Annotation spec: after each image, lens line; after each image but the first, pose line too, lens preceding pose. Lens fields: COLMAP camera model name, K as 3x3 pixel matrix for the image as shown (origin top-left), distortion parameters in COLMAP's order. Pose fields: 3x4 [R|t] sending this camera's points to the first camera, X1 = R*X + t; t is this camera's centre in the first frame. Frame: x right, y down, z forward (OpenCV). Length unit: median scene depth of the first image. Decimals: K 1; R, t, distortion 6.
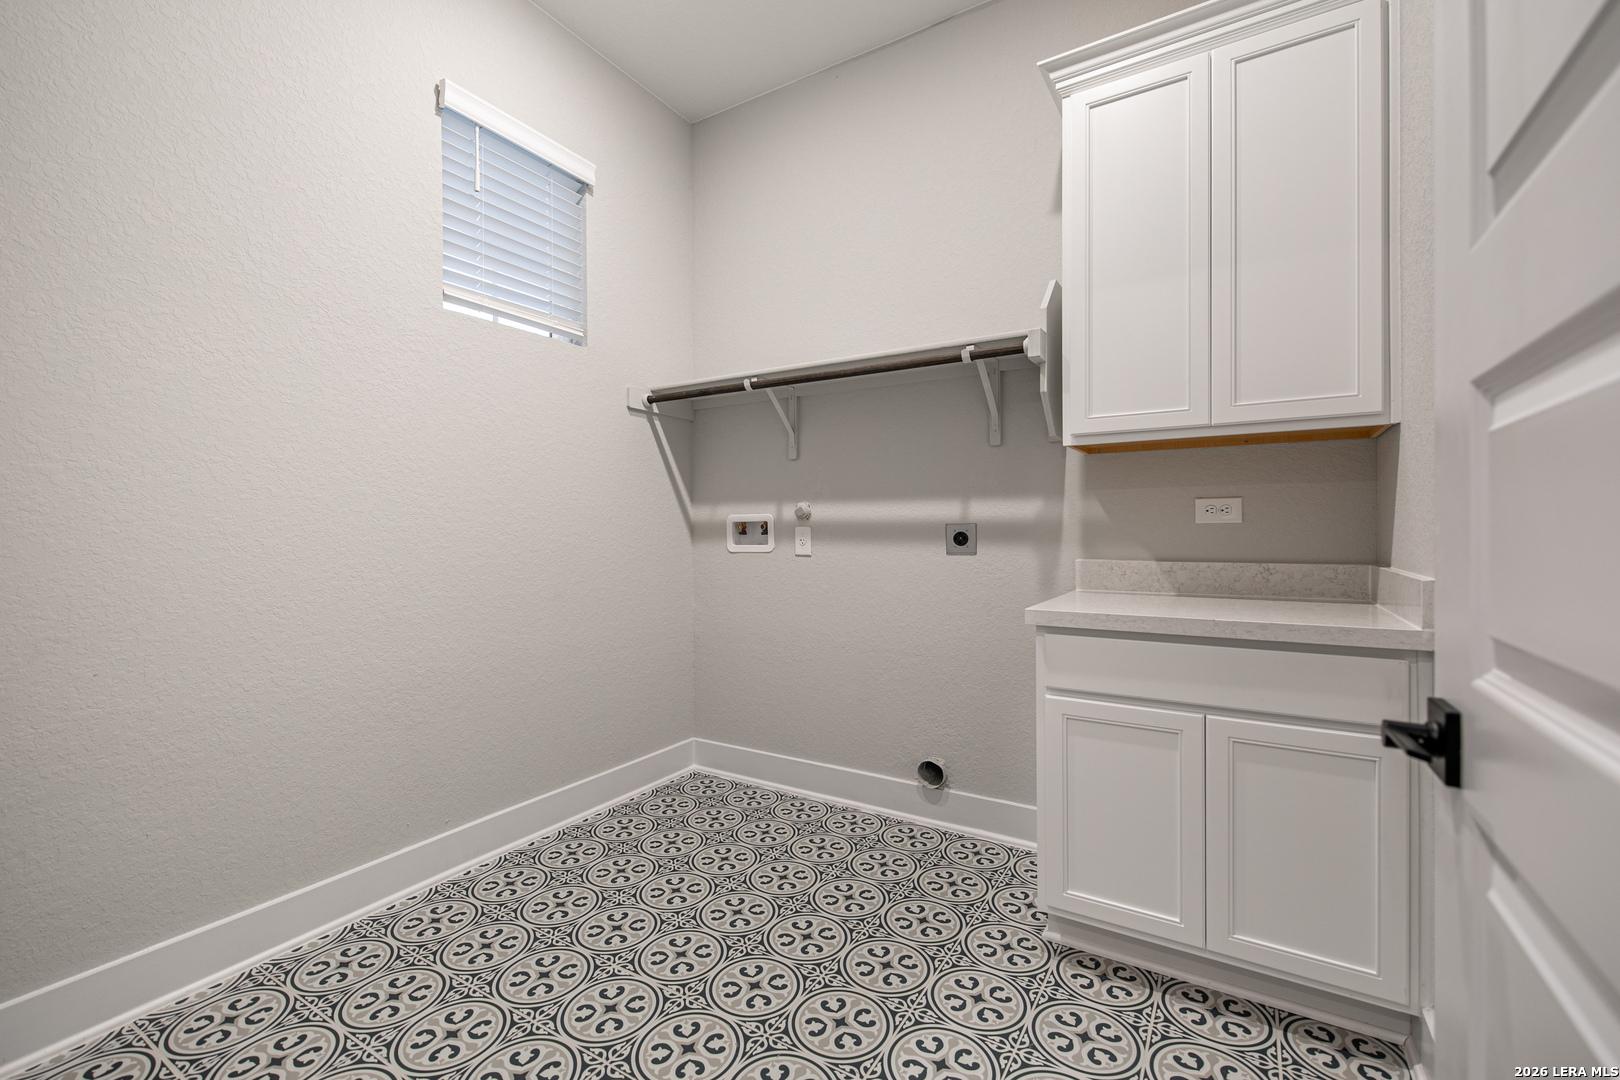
lens RADIAL K [[686.5, 0, 802.3], [0, 686.5, 529.5], [0, 0, 1]] dist [0.010862, -0.004784]
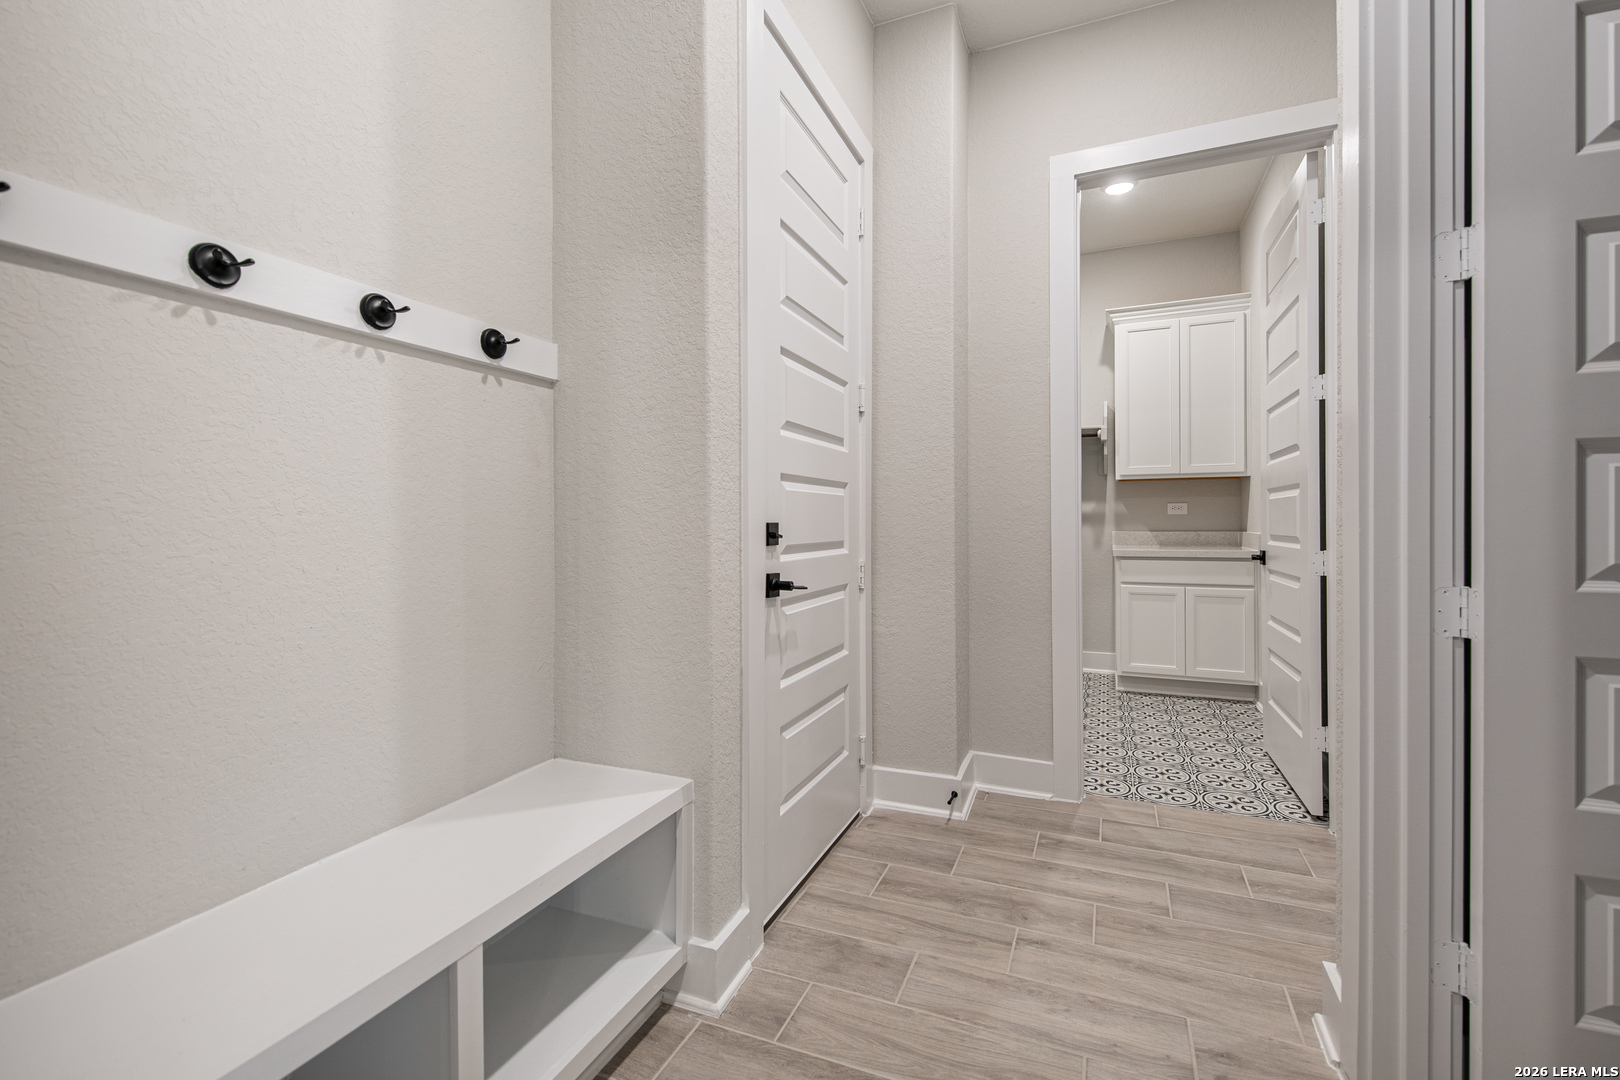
lens RADIAL K [[686.5, 0, 818.2], [0, 686.5, 517.7], [0, 0, 1]] dist [0.010862, -0.004784]
pose [[0.985848, 0.001796, 0.167631, -1.042735], [-0.001594, 0.999998, -0.001338, 0.007327], [-0.167633, 0.001051, 0.985849, -1.143594]]
